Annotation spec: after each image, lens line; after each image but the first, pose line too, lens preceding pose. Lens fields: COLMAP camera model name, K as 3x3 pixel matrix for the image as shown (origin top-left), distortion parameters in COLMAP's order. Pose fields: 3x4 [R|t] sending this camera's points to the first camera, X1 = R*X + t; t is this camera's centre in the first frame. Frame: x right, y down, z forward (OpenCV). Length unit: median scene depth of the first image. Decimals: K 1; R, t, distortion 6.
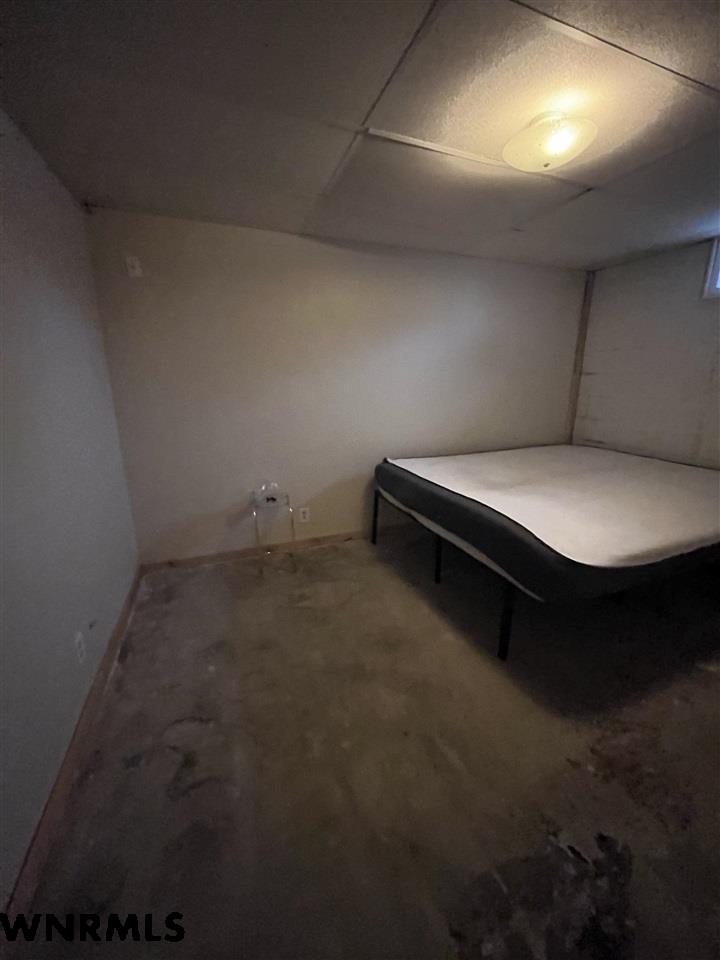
lens RADIAL K [[385.3, 0, 362.1], [0, 385.3, 478.5], [0, 0, 1]] dist [0.000573, -0.000360]
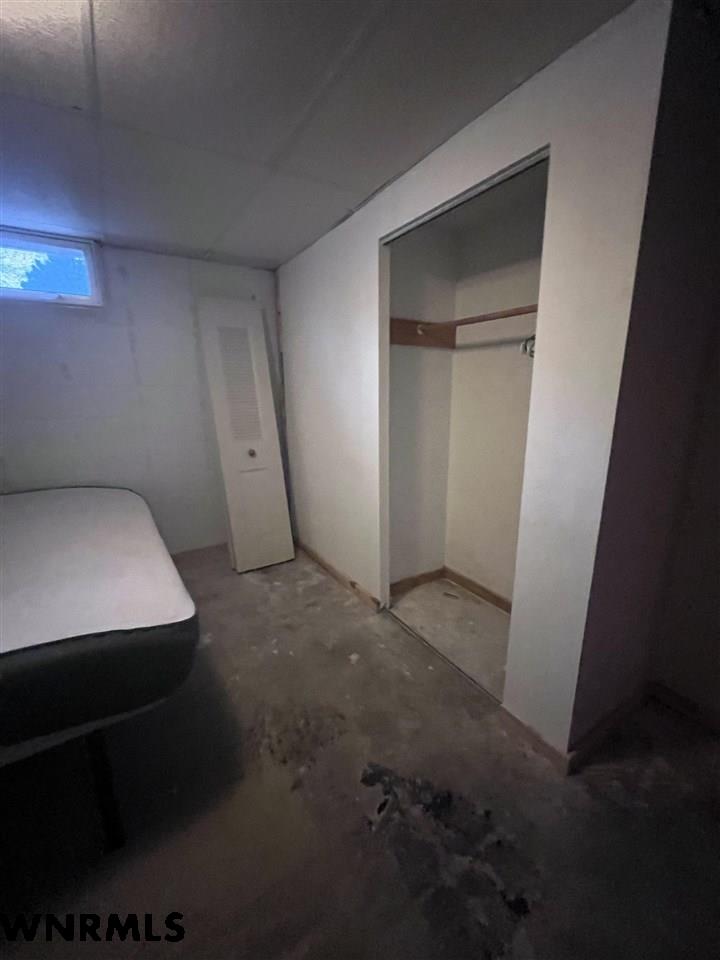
lens RADIAL K [[385.3, 0, 364.1], [0, 385.3, 483.4], [0, 0, 1]] dist [0.000573, -0.000360]
pose [[-0.208049, -0.230383, 0.950599, -0.271806], [0.249481, 0.927222, 0.279319, -0.225539], [-0.945767, 0.295268, -0.135432, 0.857637]]
